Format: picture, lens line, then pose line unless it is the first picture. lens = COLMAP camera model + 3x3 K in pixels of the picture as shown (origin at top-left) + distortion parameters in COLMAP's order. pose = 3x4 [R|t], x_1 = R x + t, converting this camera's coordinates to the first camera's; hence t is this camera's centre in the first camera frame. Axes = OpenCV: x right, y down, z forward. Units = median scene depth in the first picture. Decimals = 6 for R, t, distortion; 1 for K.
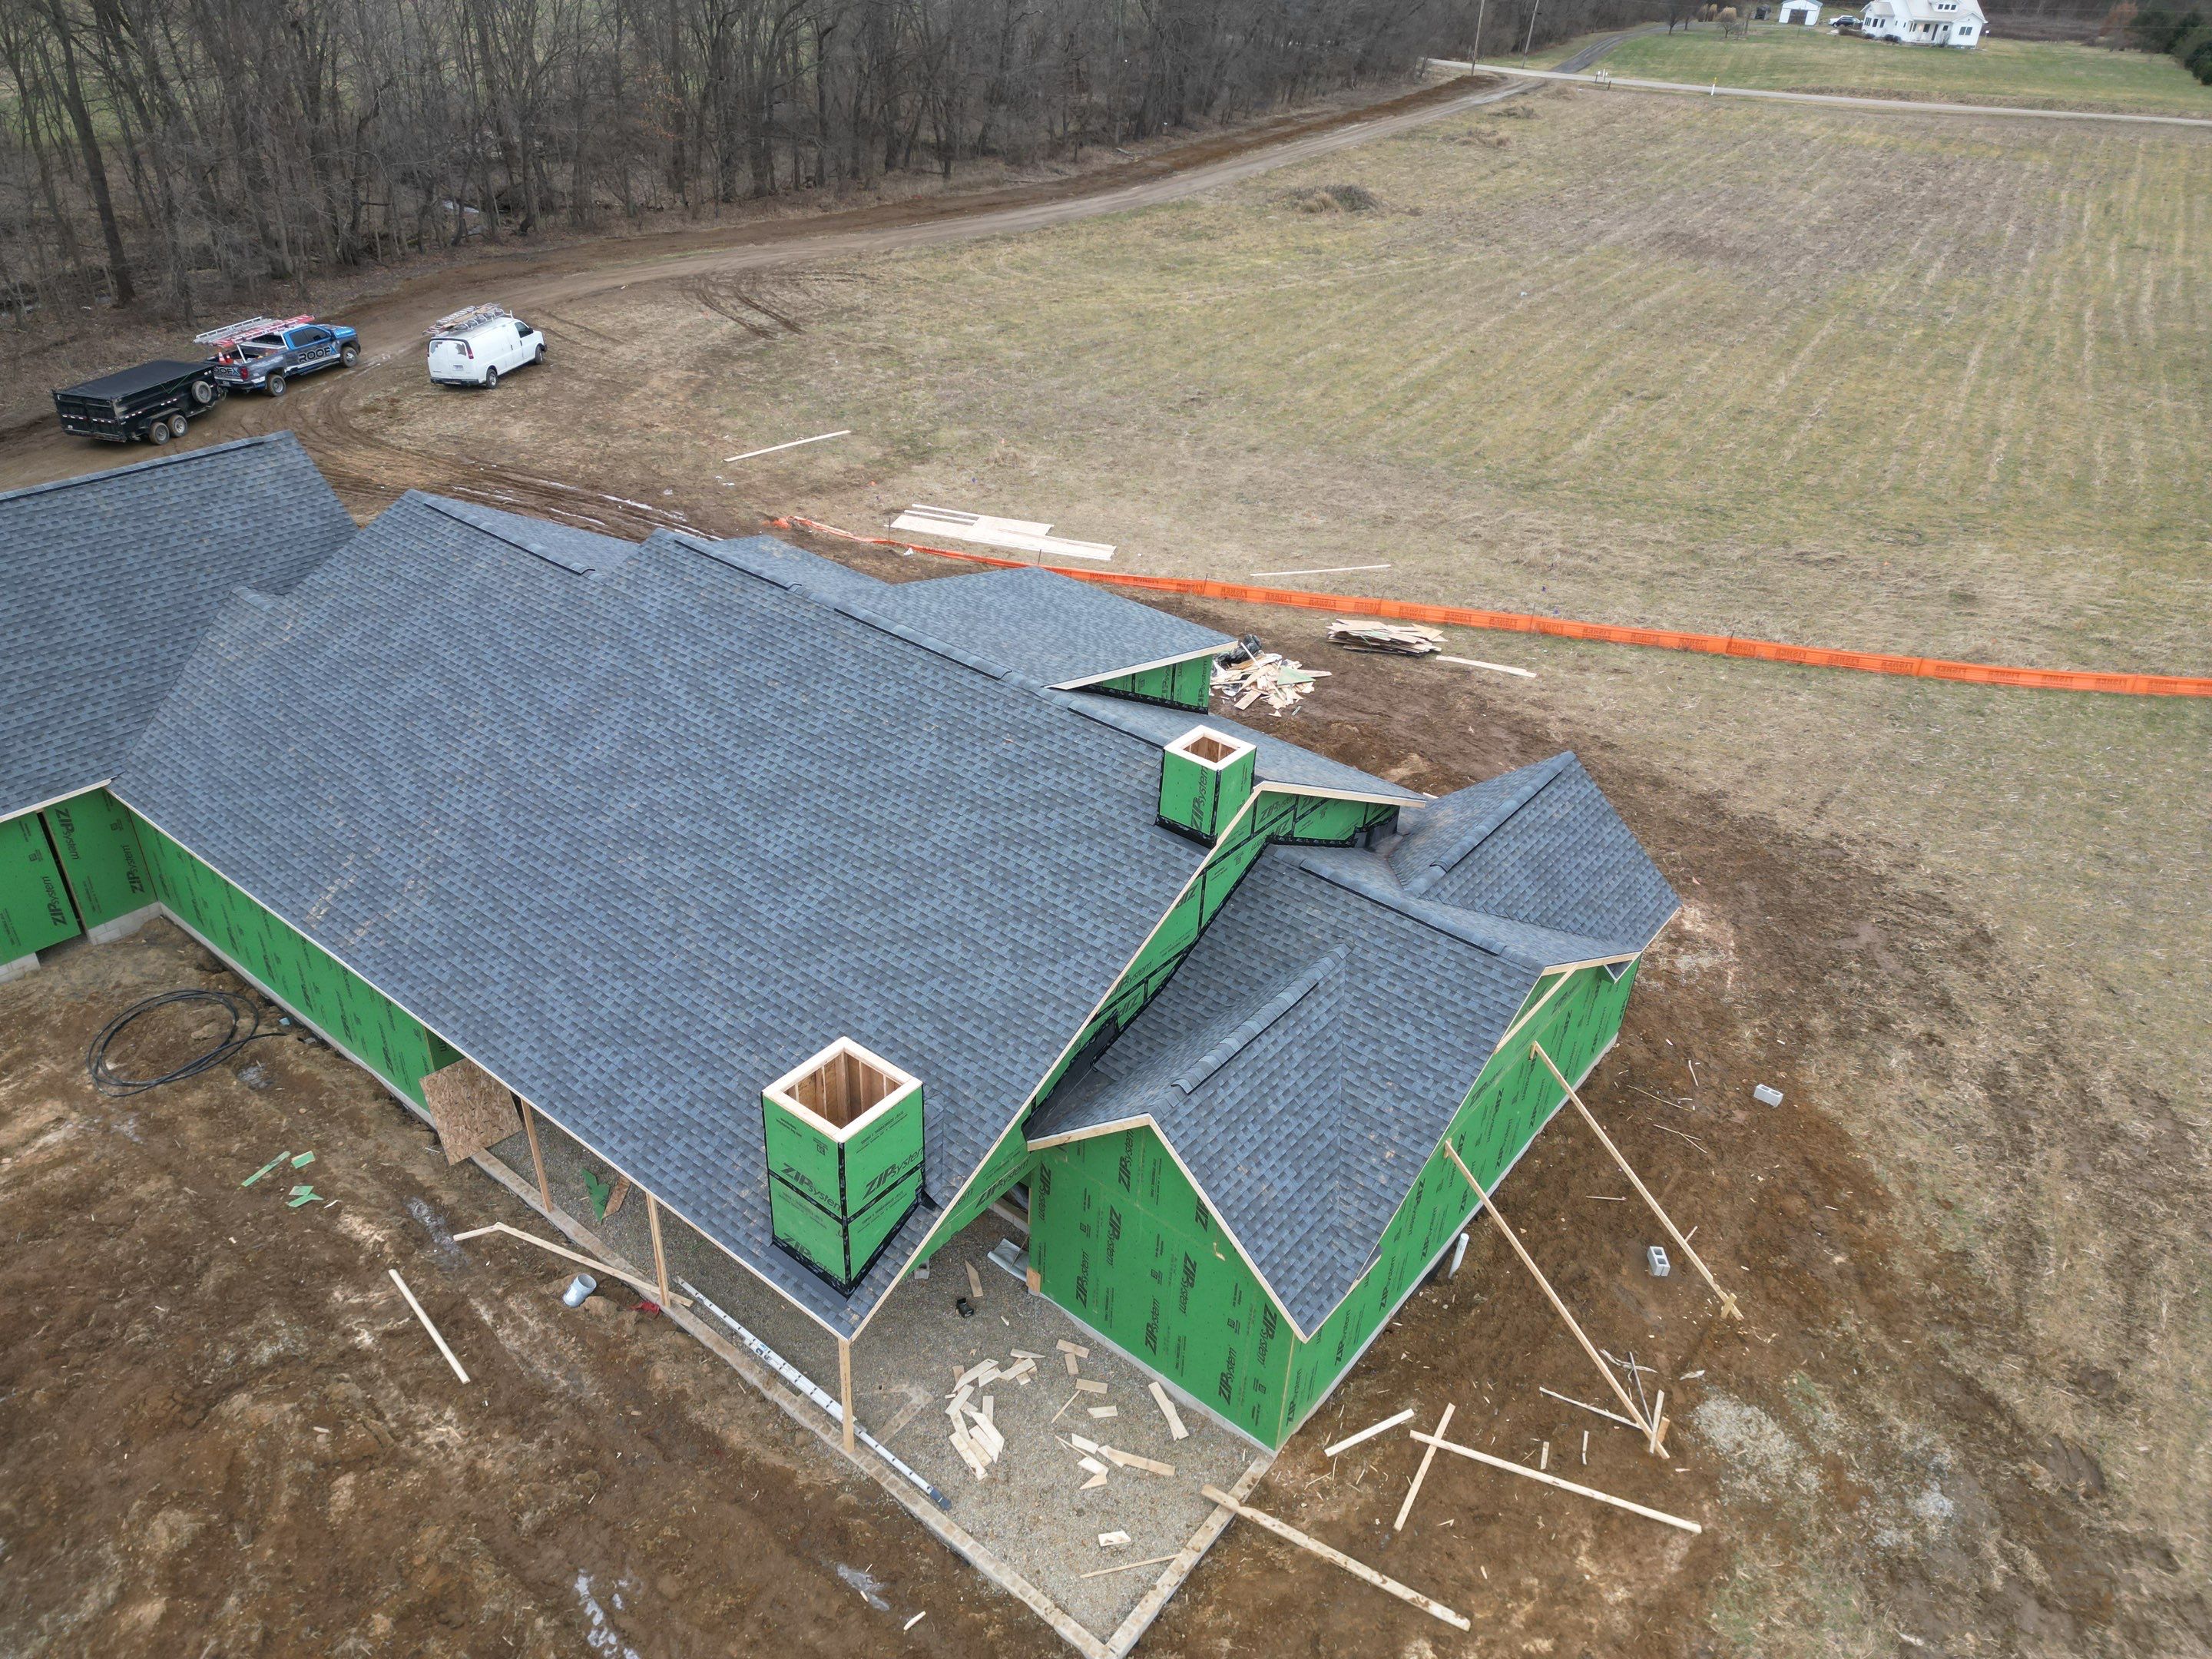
lens RADIAL K [[1539.5, 0, 1107.4], [0, 1539.5, 830.0], [0, 0, 1]] dist [0.069701, -0.060434]
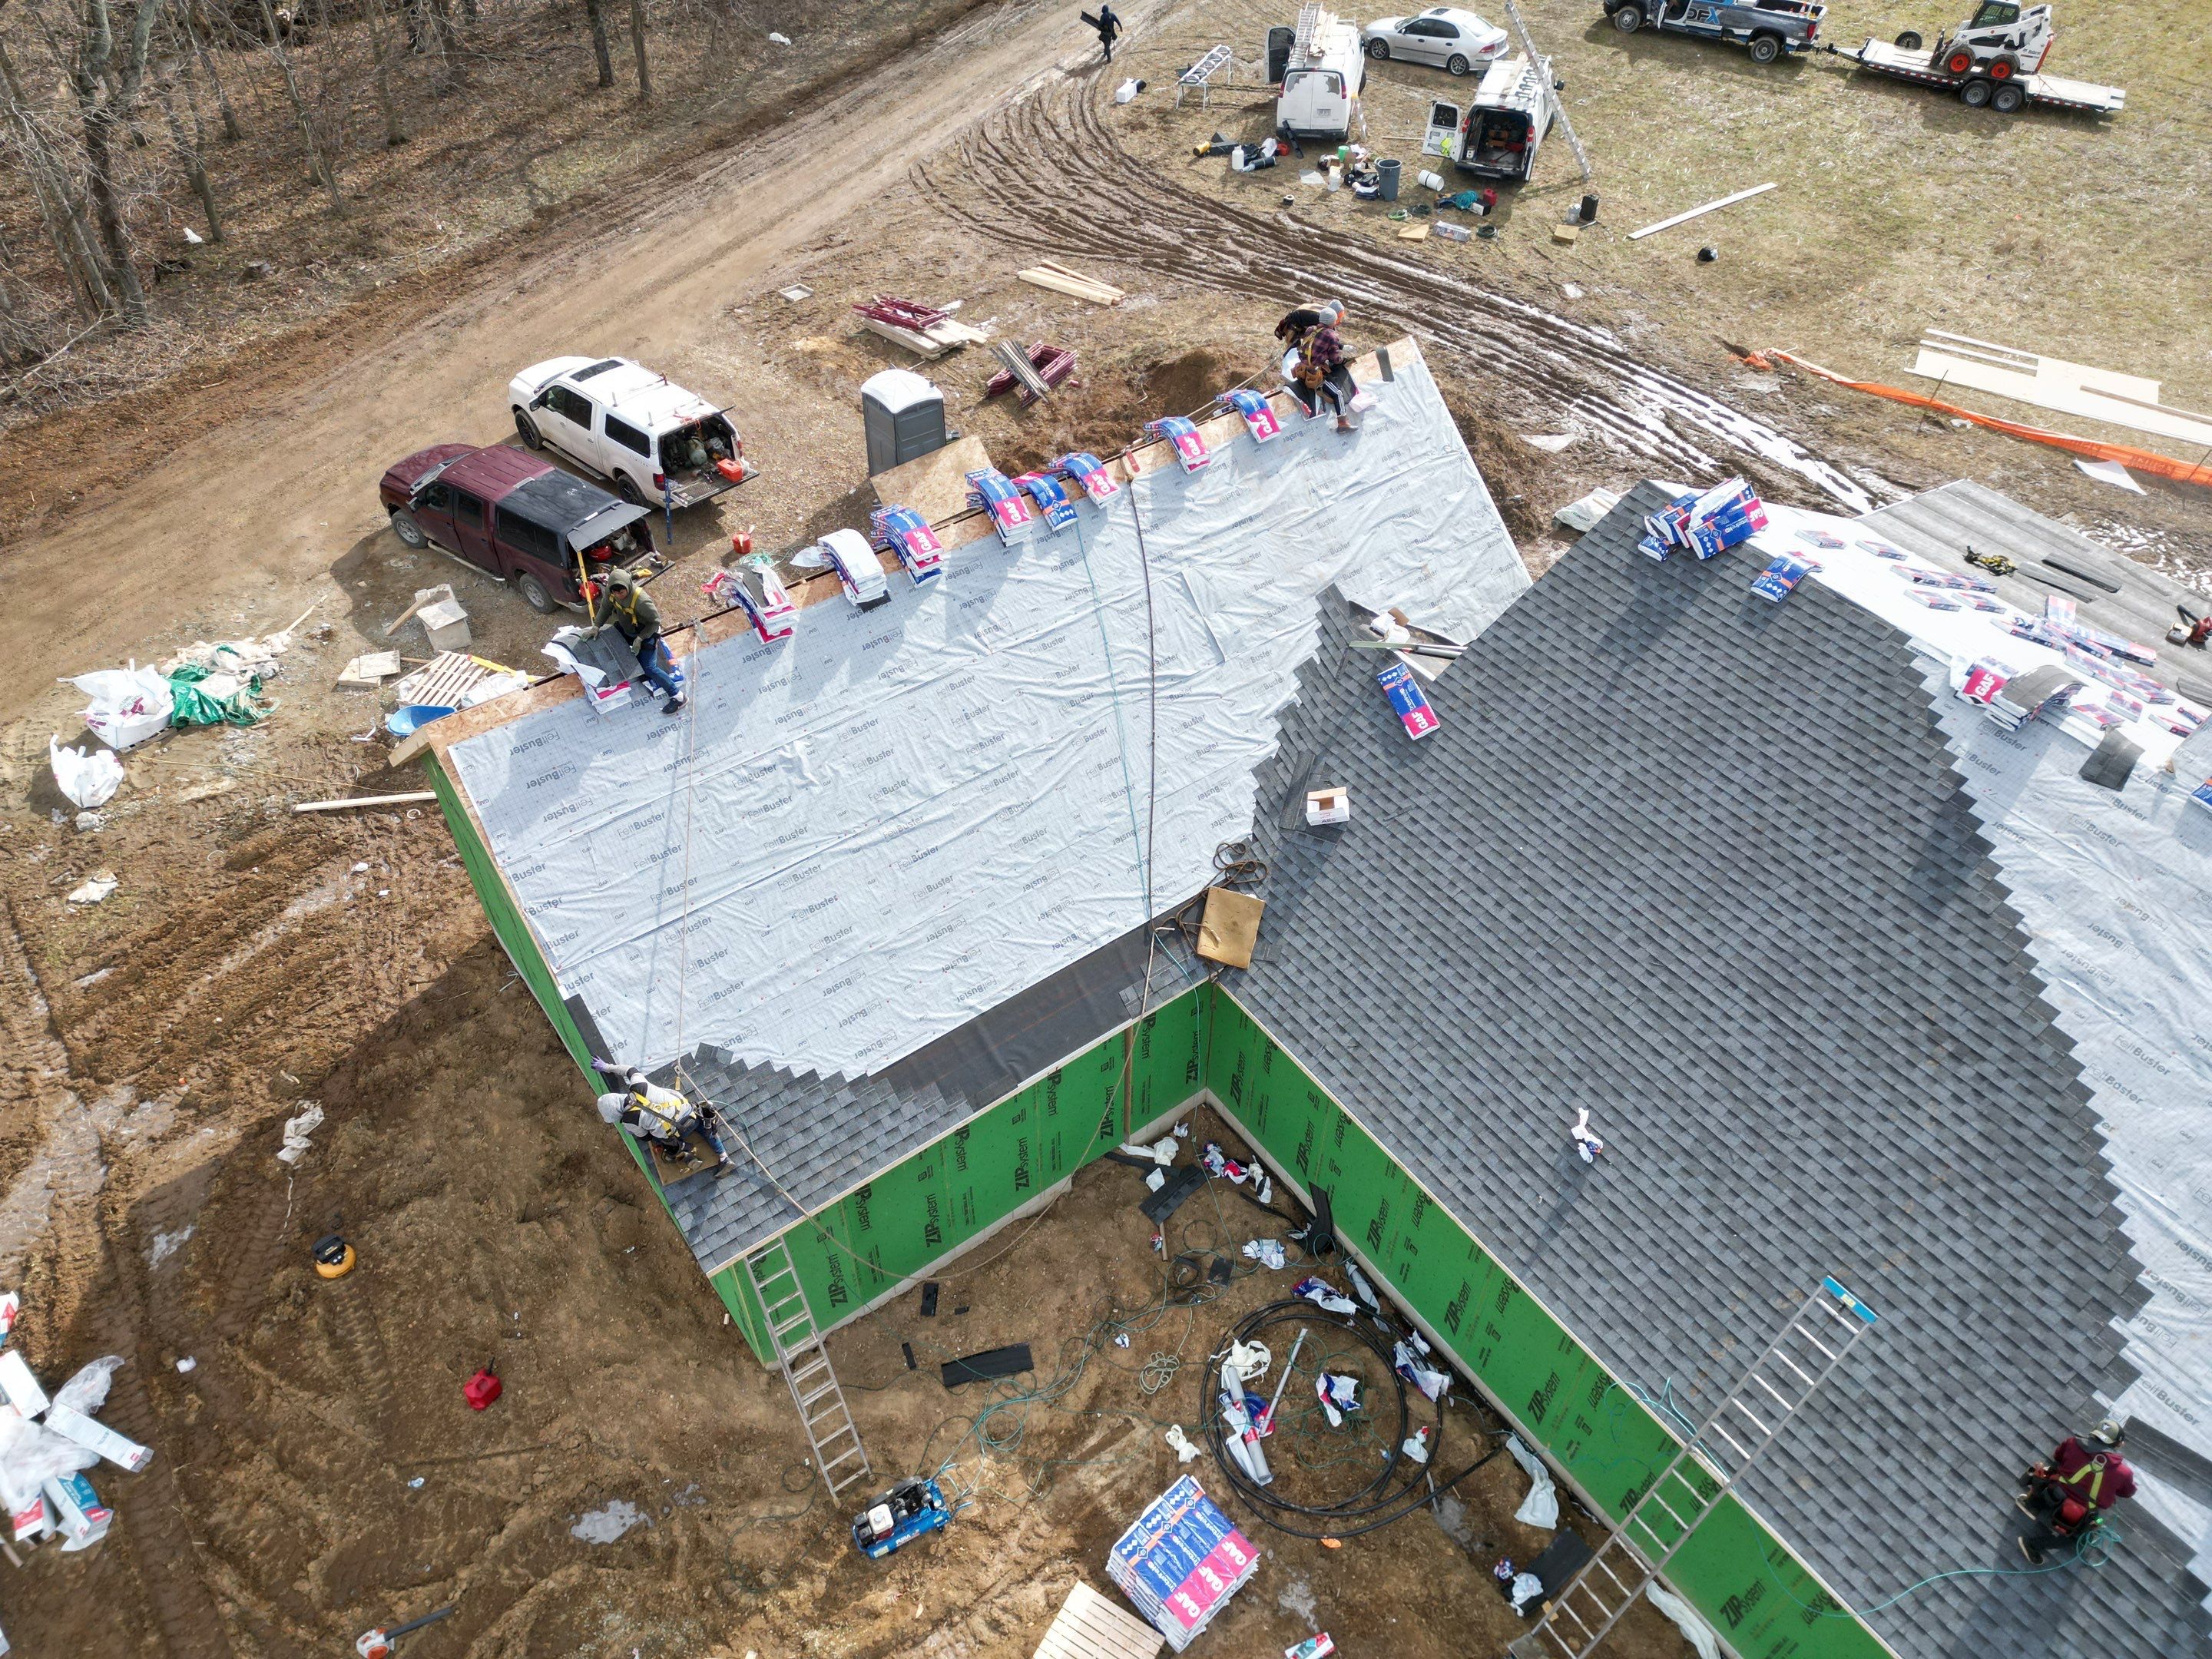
lens RADIAL K [[1539.5, 0, 1101.3], [0, 1539.5, 828.0], [0, 0, 1]] dist [0.069701, -0.060434]
pose [[0.963351, 0.158012, -0.216767, -0.348565], [-0.105805, 0.966404, 0.234242, -0.144621], [0.246497, -0.202722, 0.947704, 0.249998]]
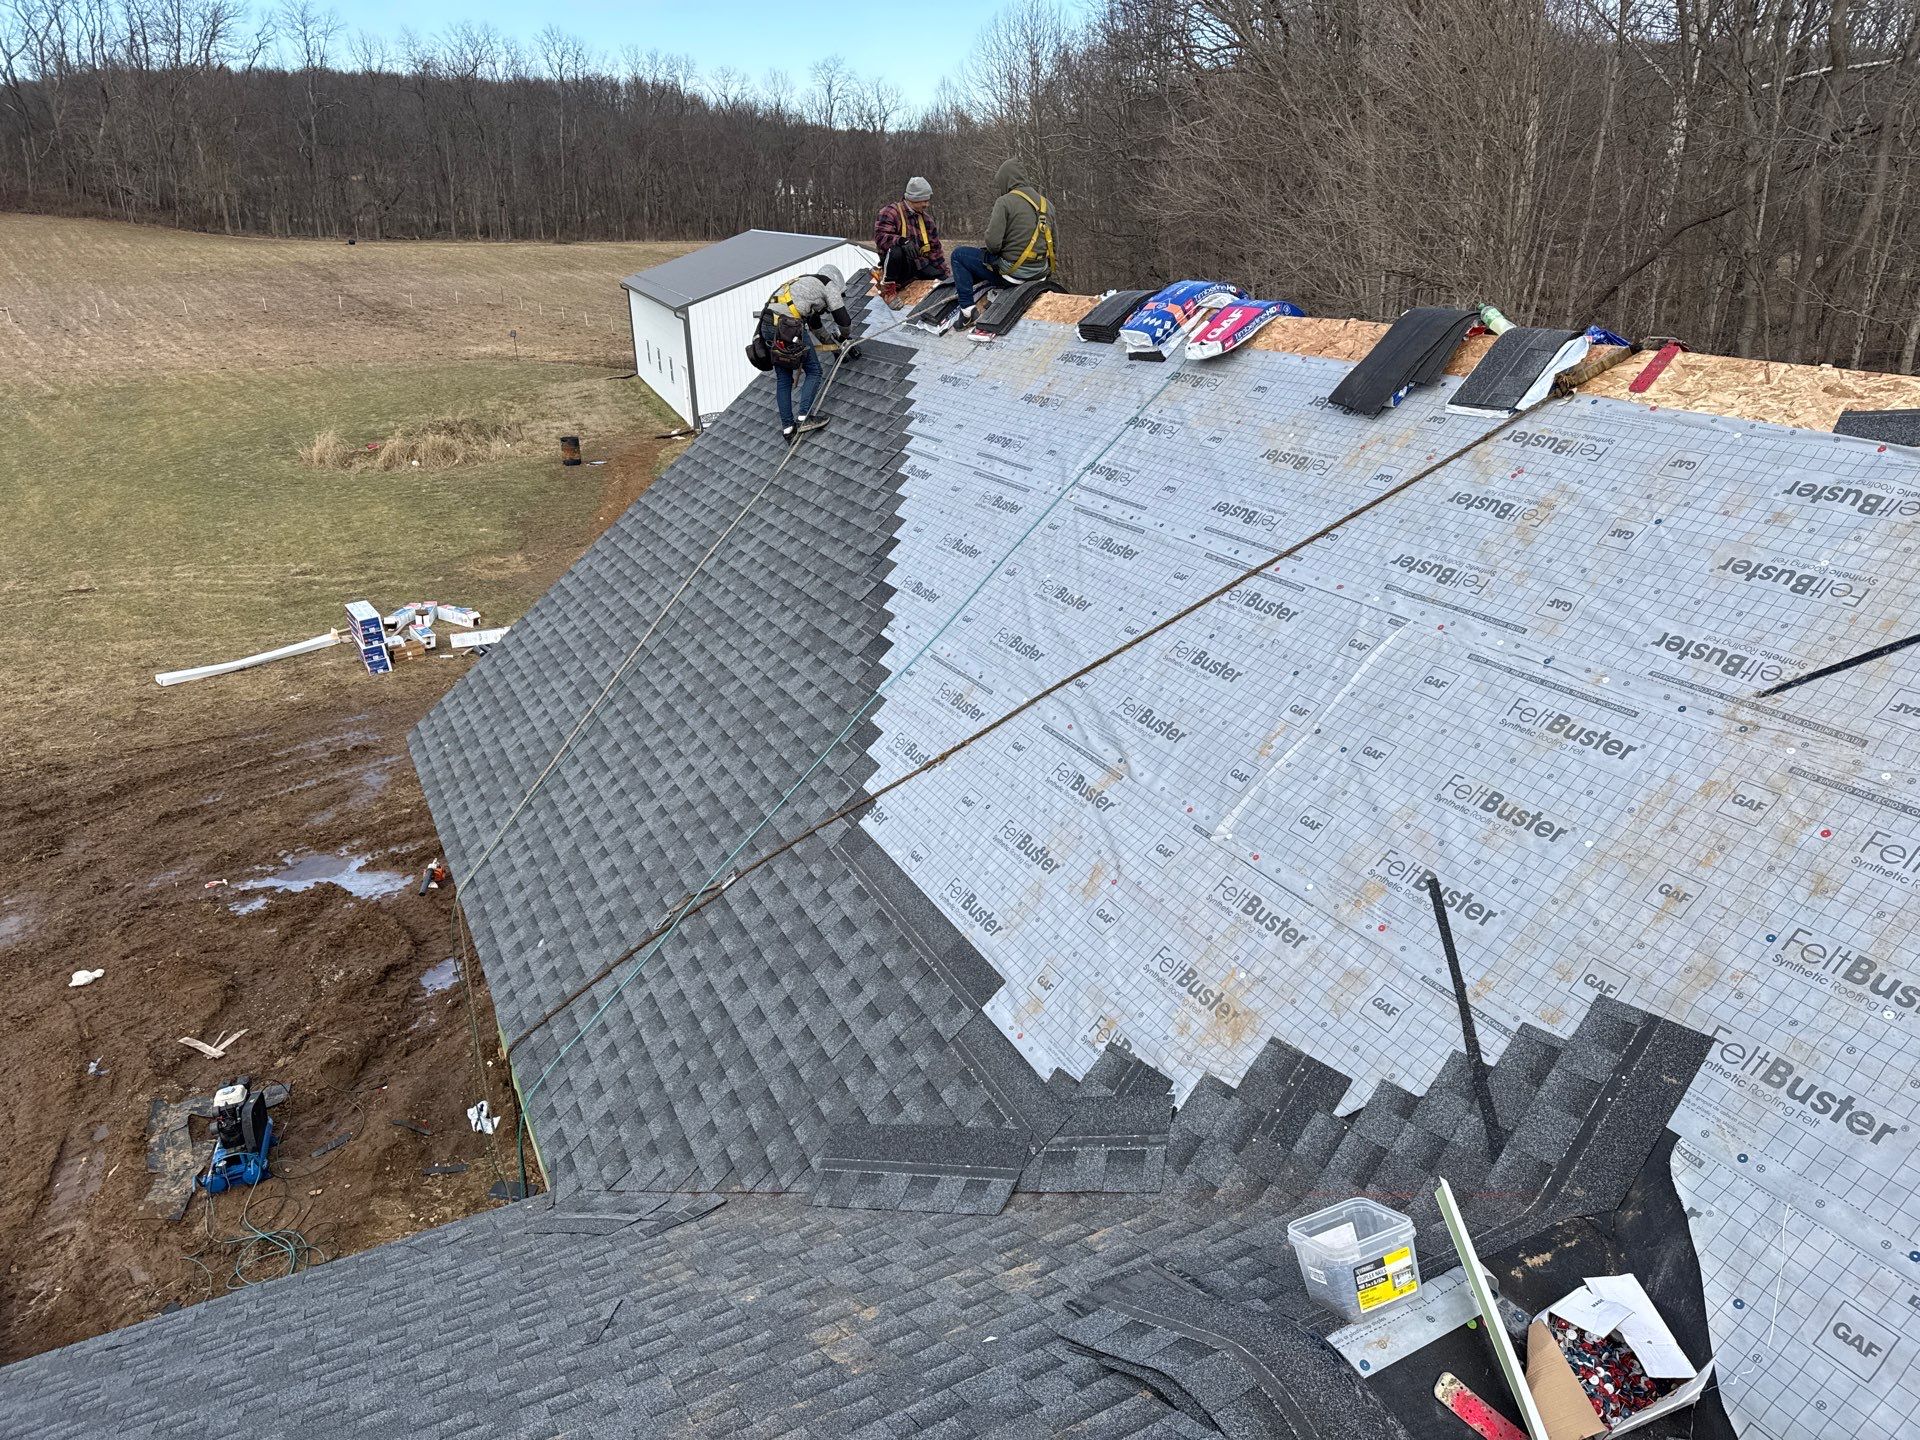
lens RADIAL K [[1336.2, 0, 966.9], [0, 1336.2, 725.9], [0, 0, 1]] dist [0.069701, -0.060434]
pose [[-0.417499, 0.287122, -0.862122, -0.304143], [-0.490056, 0.727819, 0.479713, -0.148597], [0.765205, 0.622768, -0.163158, 0.653541]]
